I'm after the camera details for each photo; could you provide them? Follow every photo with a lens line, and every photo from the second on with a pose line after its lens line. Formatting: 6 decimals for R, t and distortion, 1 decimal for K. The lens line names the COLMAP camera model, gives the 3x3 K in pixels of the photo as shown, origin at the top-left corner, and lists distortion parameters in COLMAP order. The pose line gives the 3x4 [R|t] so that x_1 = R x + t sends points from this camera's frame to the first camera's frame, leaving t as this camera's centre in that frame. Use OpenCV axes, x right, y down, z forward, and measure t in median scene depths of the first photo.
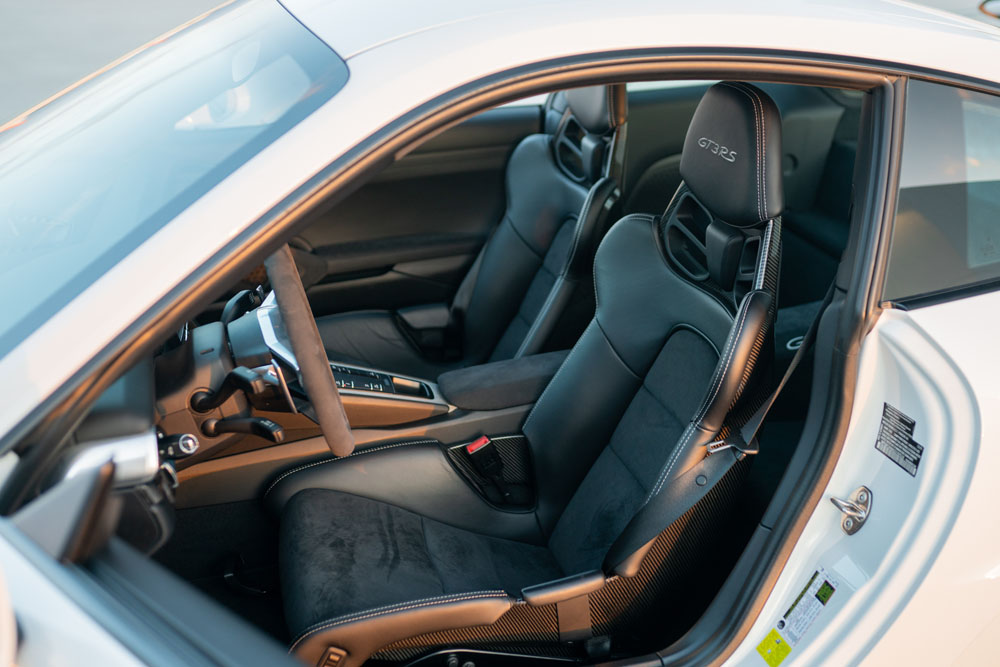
lens RADIAL K [[1037.7, 0, 500.0], [0, 1037.7, 333.5], [0, 0, 1]] dist [-0.023193, 0.016075]
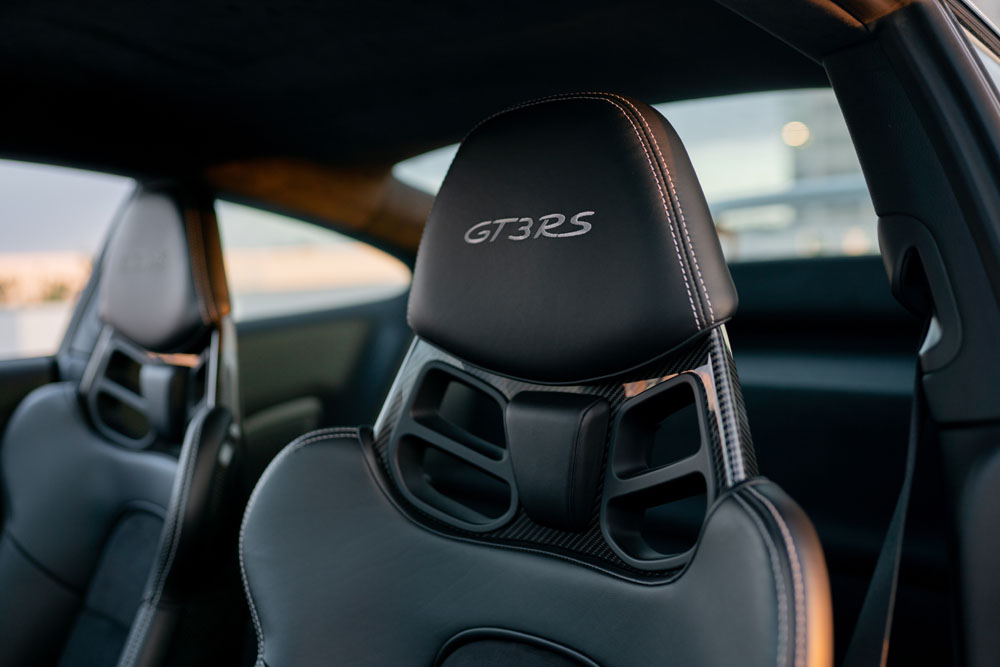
lens RADIAL K [[1037.7, 0, 500.0], [0, 1037.7, 333.5], [0, 0, 1]] dist [-0.023193, 0.016075]
pose [[0.876665, -0.052371, 0.478242, -0.024706], [0.209692, 0.936261, -0.281860, -0.000017], [-0.432998, 0.347381, 0.831769, 0.461046]]
